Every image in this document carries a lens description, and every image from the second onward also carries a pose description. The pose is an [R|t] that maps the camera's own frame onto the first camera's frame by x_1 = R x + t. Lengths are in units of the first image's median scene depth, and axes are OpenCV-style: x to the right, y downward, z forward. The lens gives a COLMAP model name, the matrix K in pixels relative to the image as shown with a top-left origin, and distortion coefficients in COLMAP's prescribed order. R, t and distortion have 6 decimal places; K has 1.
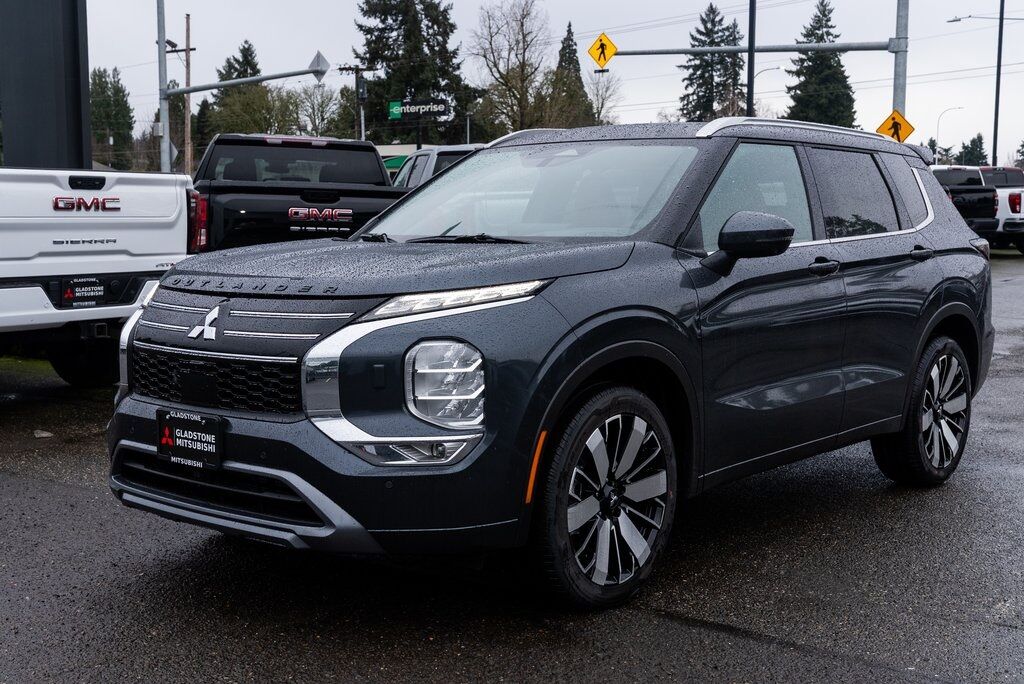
lens RADIAL K [[1262.6, 0, 512.6], [0, 1262.6, 342.8], [0, 0, 1]] dist [0.064065, 0.000000]
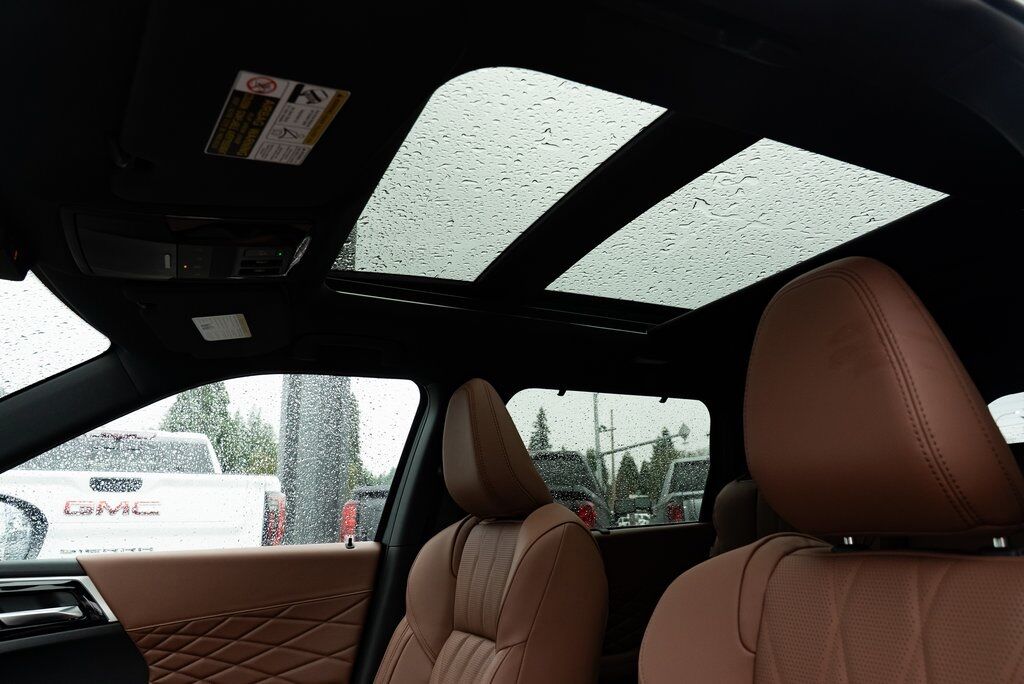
lens RADIAL K [[697.4, 0, 512.3], [0, 697.4, 342.7], [0, 0, 1]] dist [-0.037098, 0.022034]
pose [[0.909916, -0.124007, -0.395822, 0.139589], [-0.021885, 0.938584, -0.344357, -0.055035], [0.414215, 0.321998, 0.851319, 0.648632]]
